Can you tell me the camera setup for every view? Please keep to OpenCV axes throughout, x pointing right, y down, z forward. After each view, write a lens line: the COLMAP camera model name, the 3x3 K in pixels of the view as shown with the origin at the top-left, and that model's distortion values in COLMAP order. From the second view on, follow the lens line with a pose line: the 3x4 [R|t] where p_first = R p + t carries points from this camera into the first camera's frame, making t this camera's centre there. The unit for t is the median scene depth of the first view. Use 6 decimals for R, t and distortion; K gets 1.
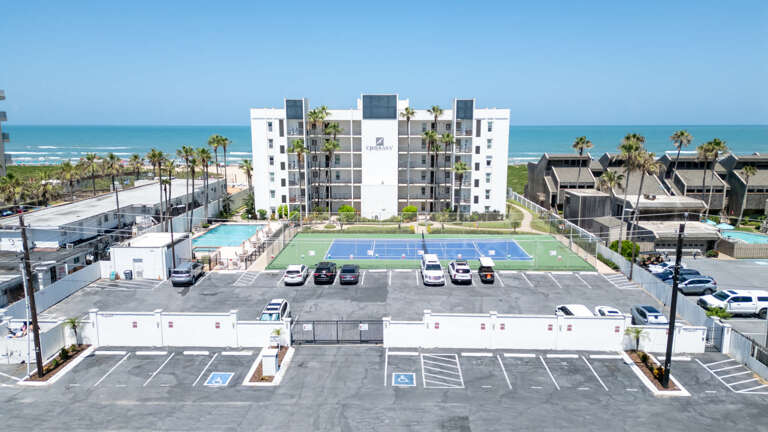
lens RADIAL K [[539.4, 0, 387.0], [0, 539.4, 216.9], [0, 0, 1]] dist [0.080874, -0.089006]
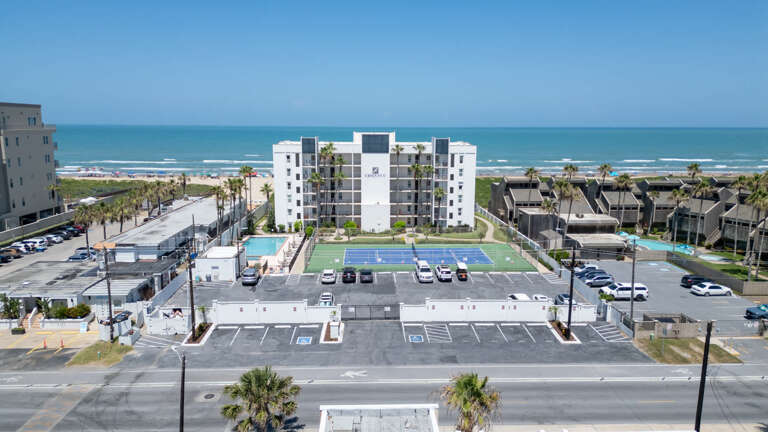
lens RADIAL K [[539.4, 0, 387.0], [0, 539.4, 216.9], [0, 0, 1]] dist [0.080874, -0.089006]
pose [[0.998166, -0.005500, 0.060294, -0.091342], [0.005519, 0.999985, -0.000152, -0.043598], [-0.060292, 0.000485, 0.998181, -0.382750]]
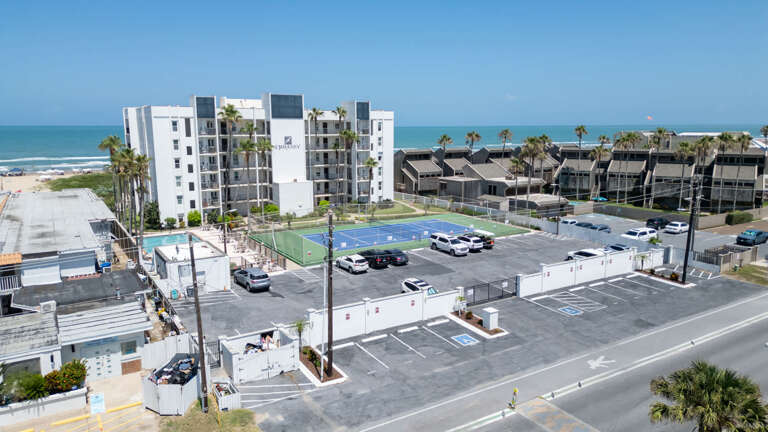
lens RADIAL K [[539.4, 0, 387.0], [0, 539.4, 216.9], [0, 0, 1]] dist [0.080874, -0.089006]
pose [[0.830421, -0.093621, 0.549214, -0.627577], [0.094228, 0.995180, 0.027169, -0.008413], [-0.549111, 0.029190, 0.835240, 0.063417]]
